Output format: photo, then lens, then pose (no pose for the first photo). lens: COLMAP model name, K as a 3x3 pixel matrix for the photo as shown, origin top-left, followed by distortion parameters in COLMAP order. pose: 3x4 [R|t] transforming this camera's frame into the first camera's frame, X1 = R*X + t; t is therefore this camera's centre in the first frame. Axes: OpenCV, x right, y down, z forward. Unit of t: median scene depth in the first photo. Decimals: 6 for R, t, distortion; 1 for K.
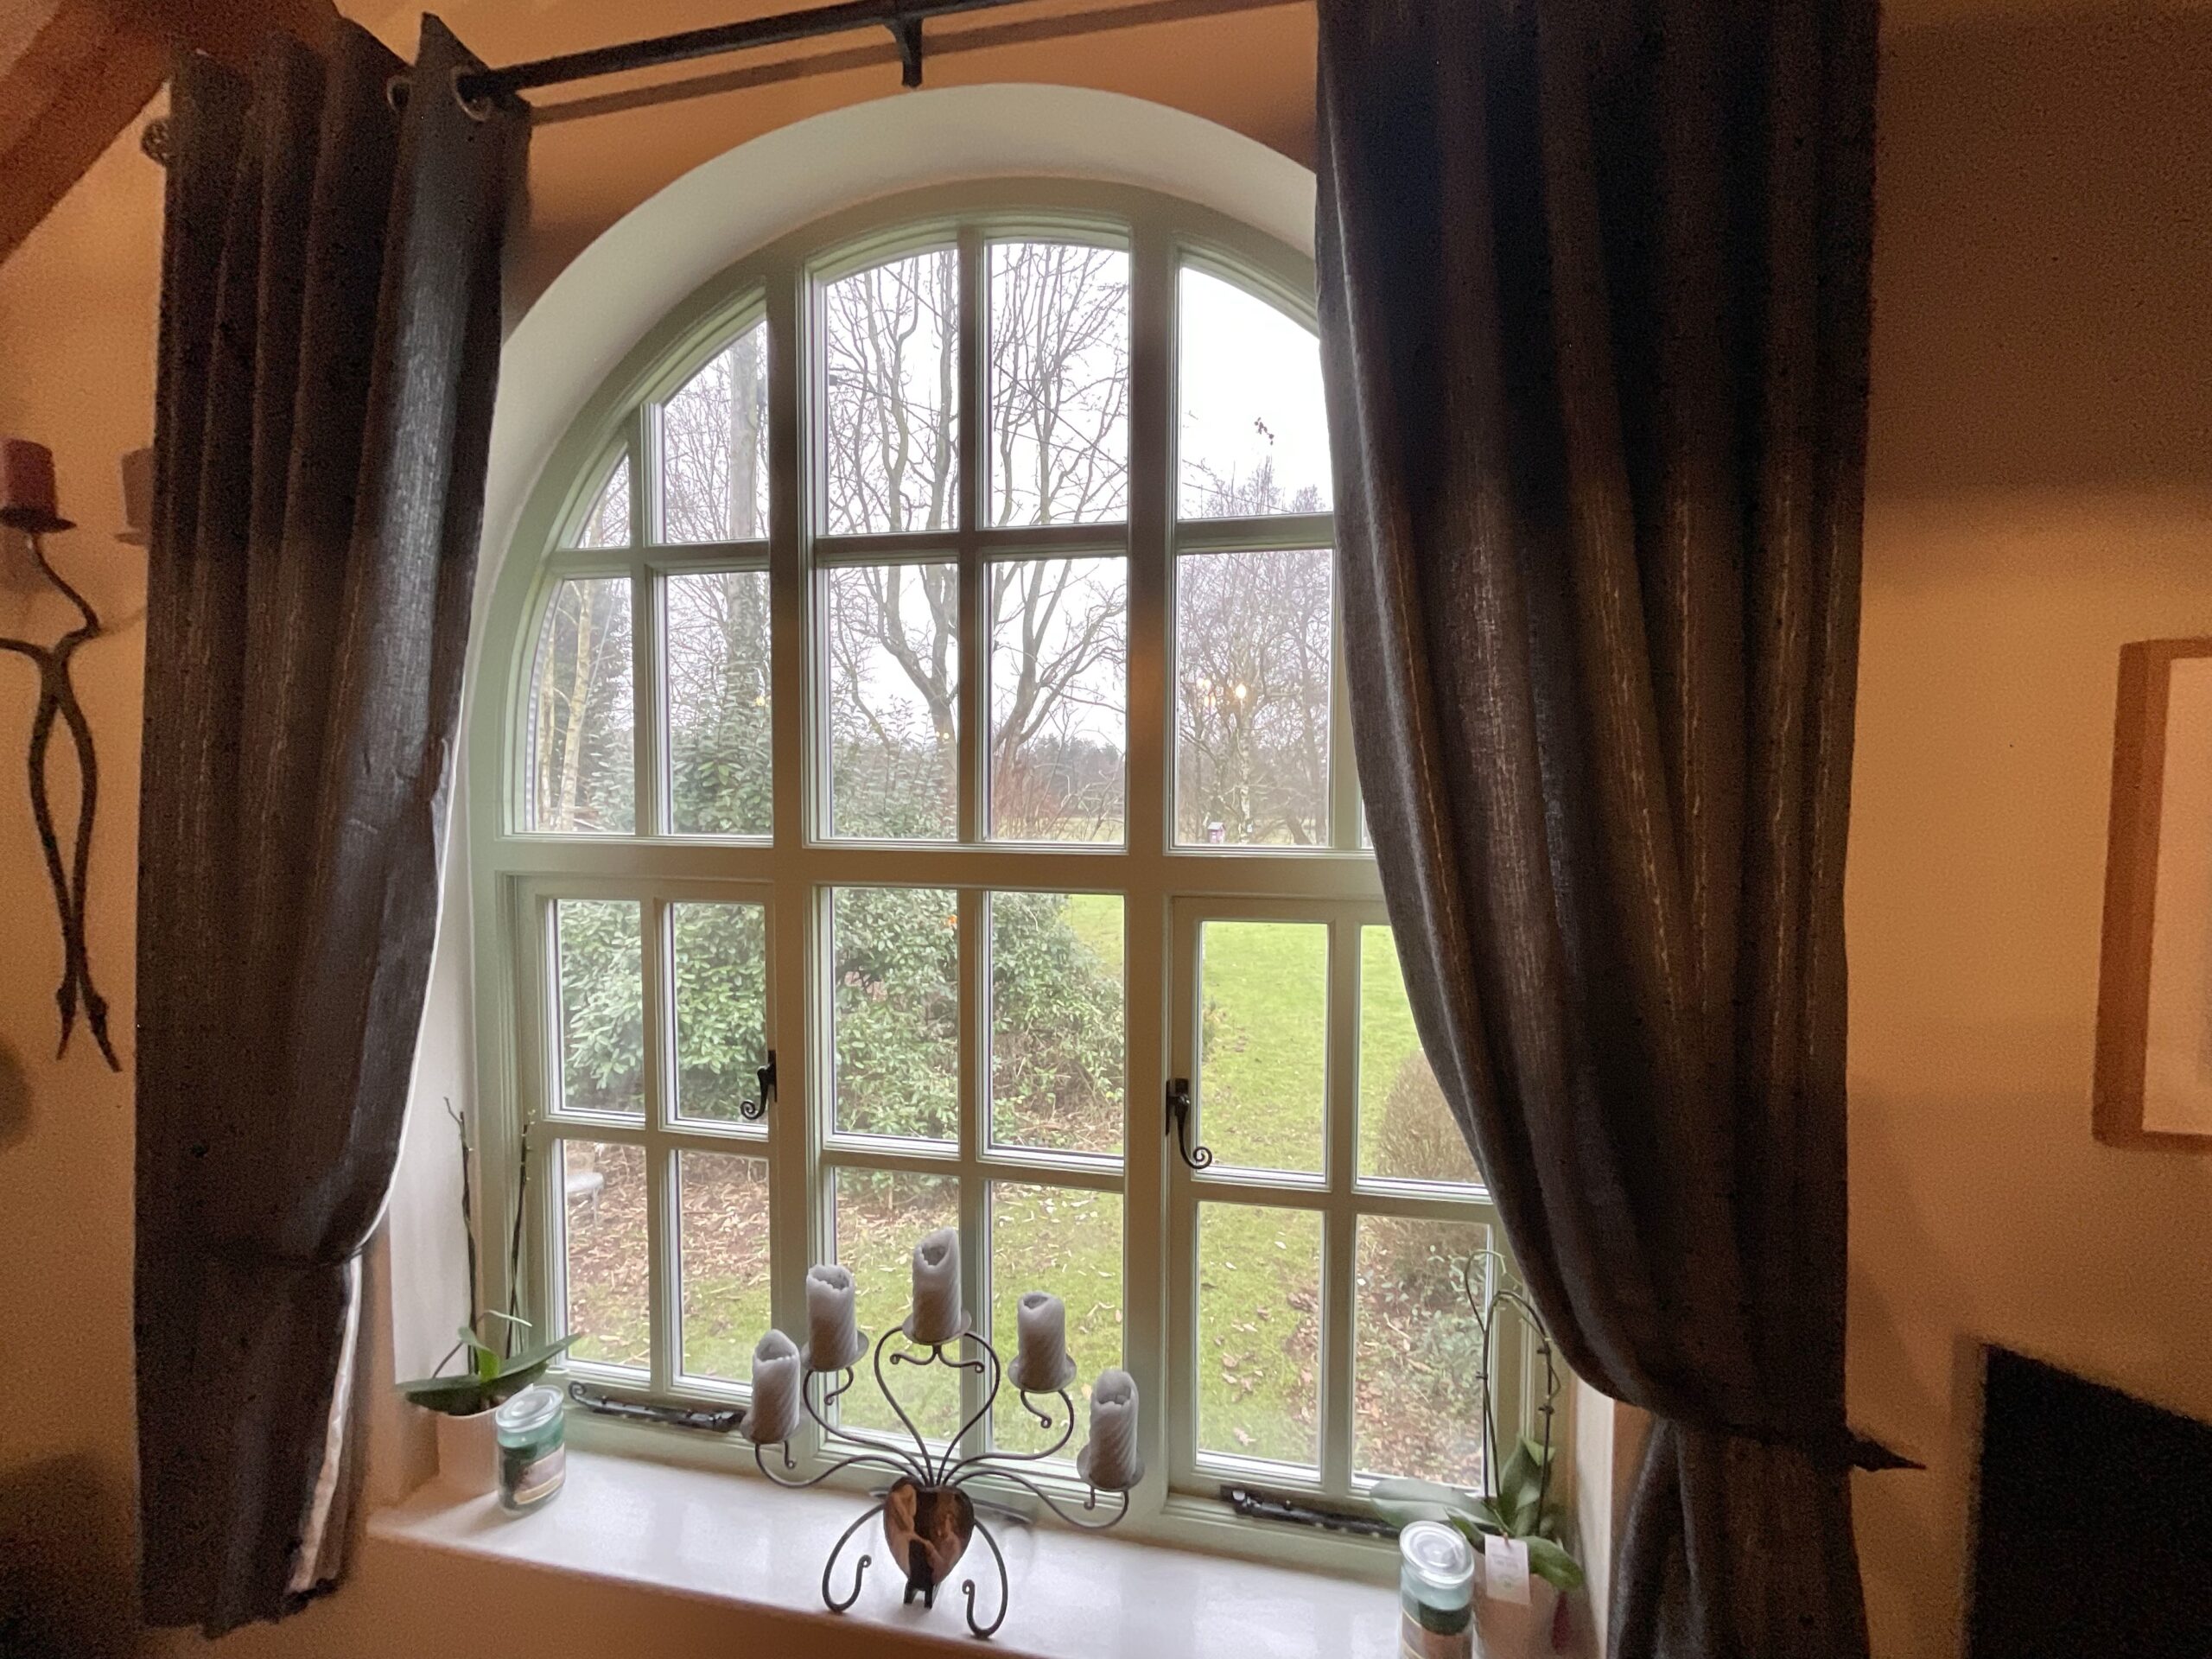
lens RADIAL K [[887.2, 0, 1100.4], [0, 887.2, 828.3], [0, 0, 1]] dist [-0.006020, -0.000275]
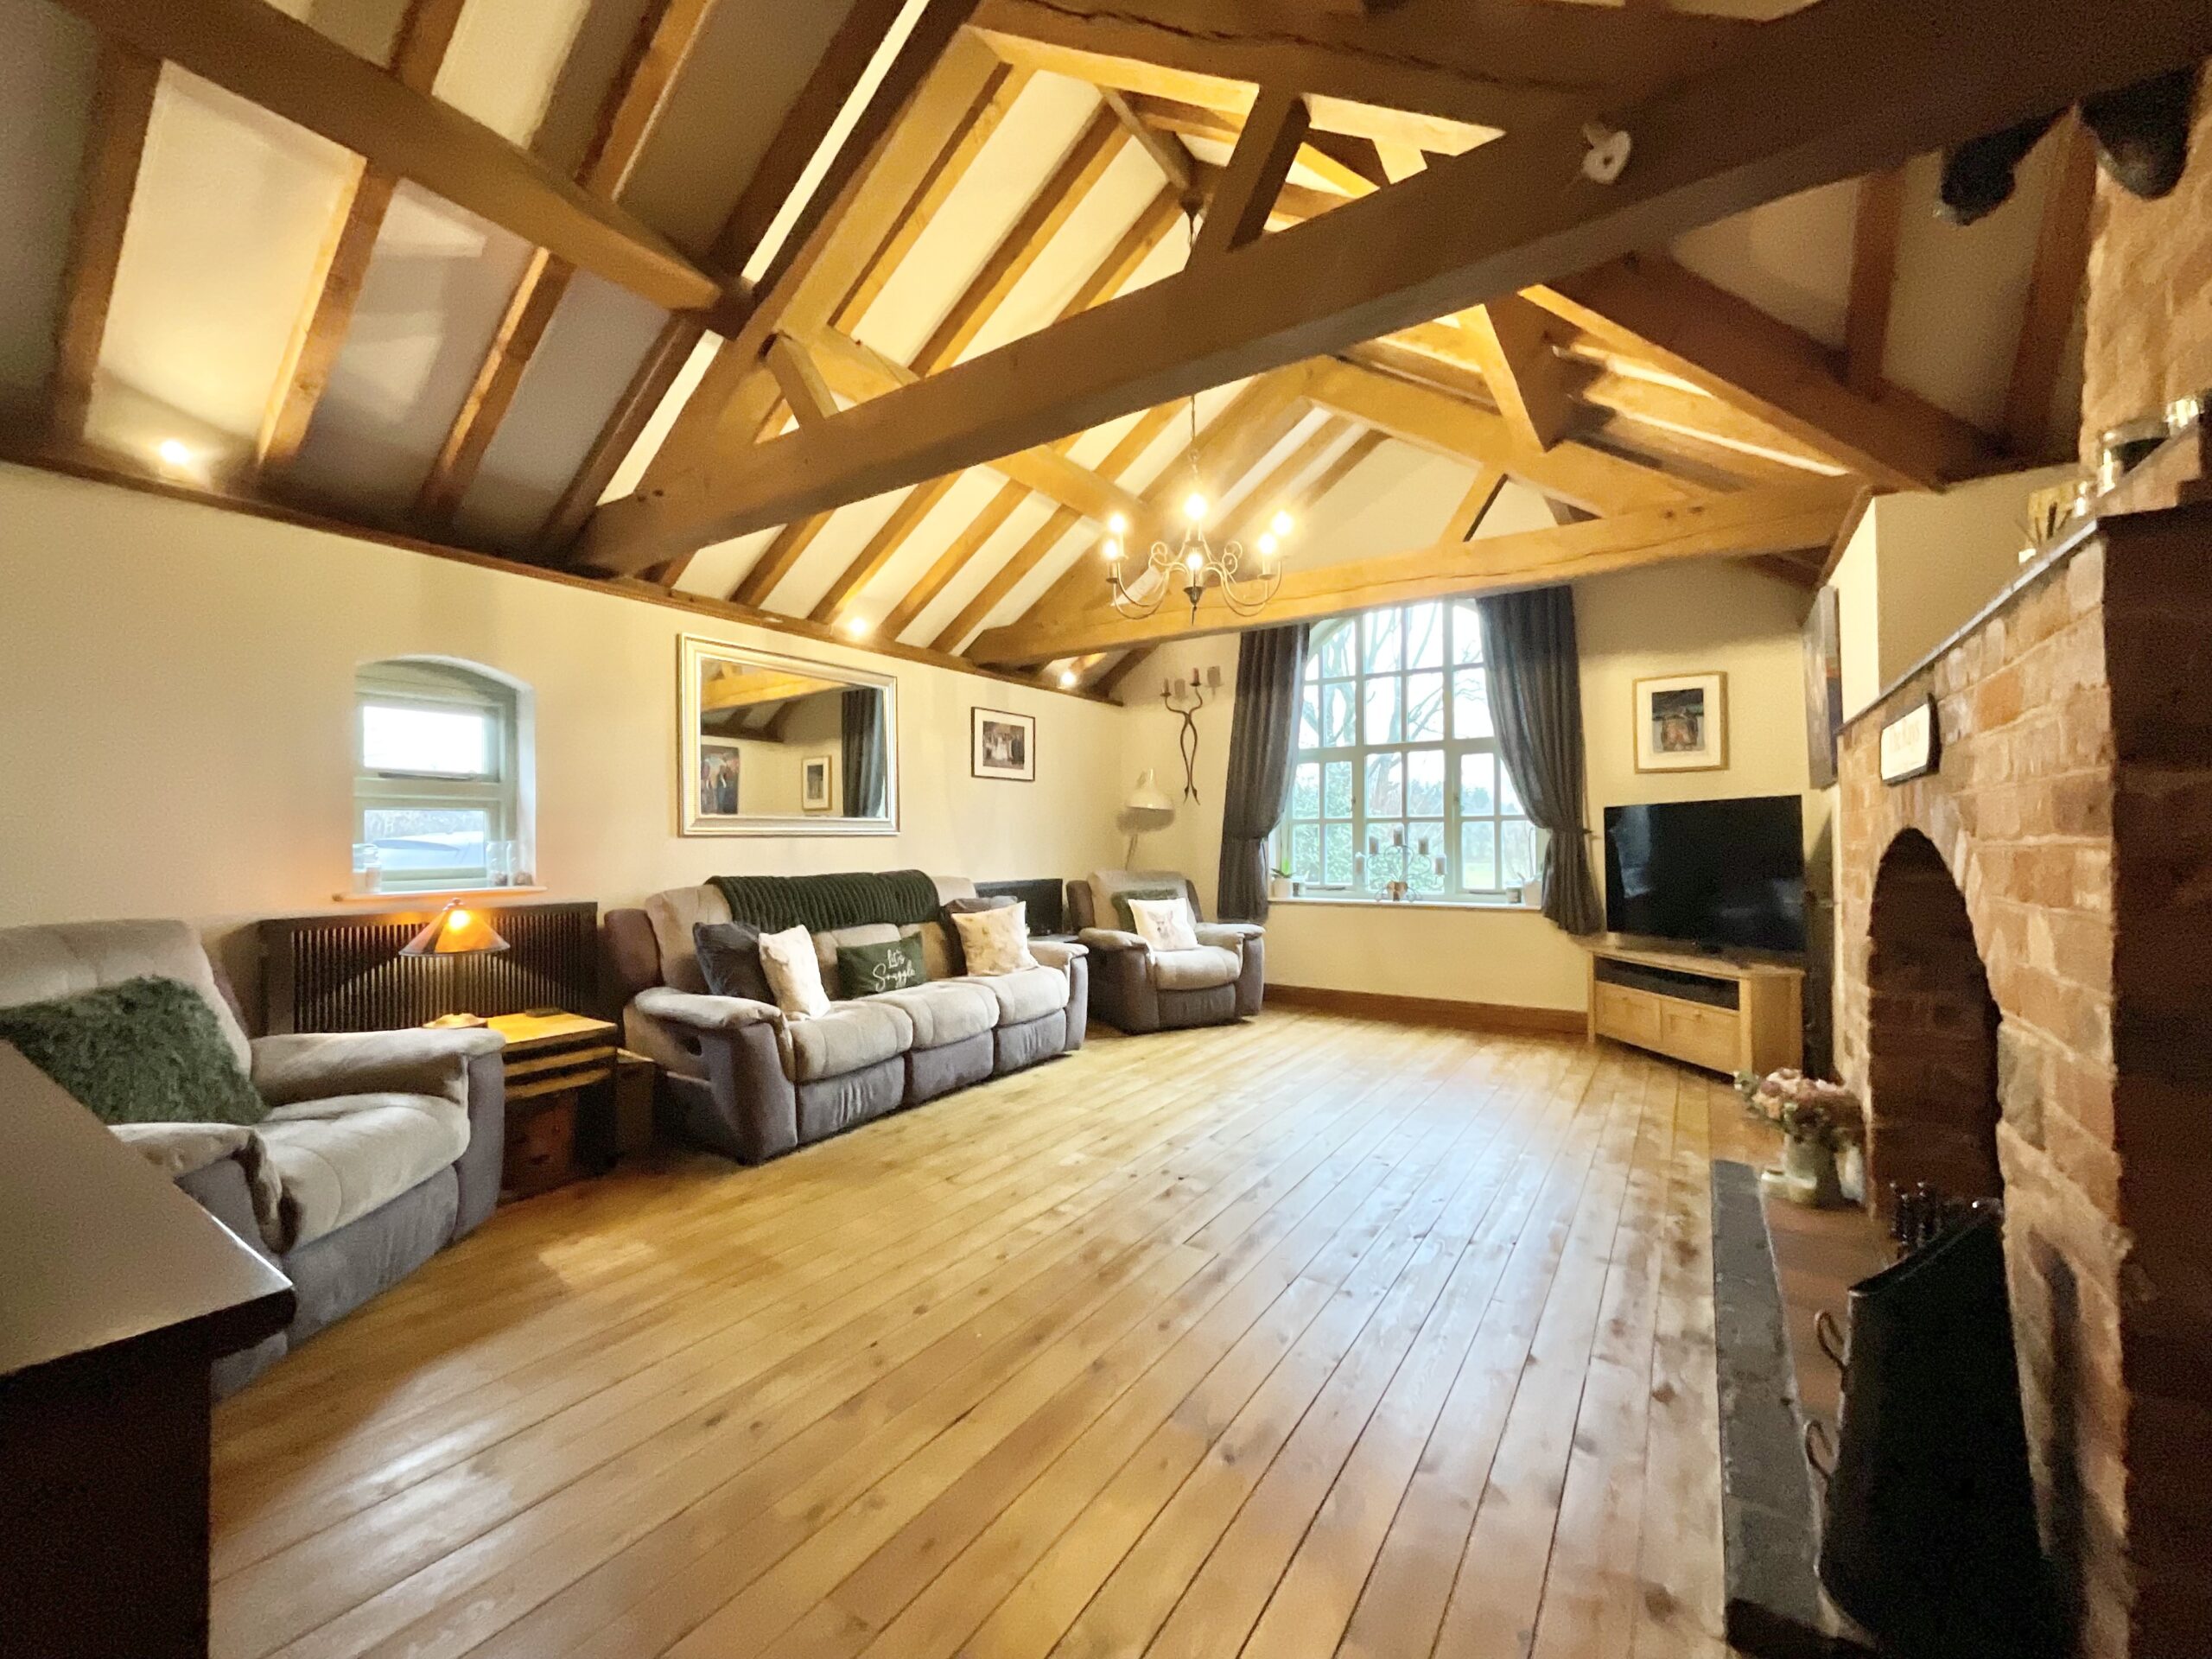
lens RADIAL K [[887.2, 0, 1097.4], [0, 887.2, 833.0], [0, 0, 1]] dist [-0.006020, -0.000275]
pose [[0.916905, -0.010858, -0.398959, 0.201659], [-0.010633, 0.998610, -0.051616, 0.714219], [0.398965, 0.051569, 0.915515, -3.582253]]
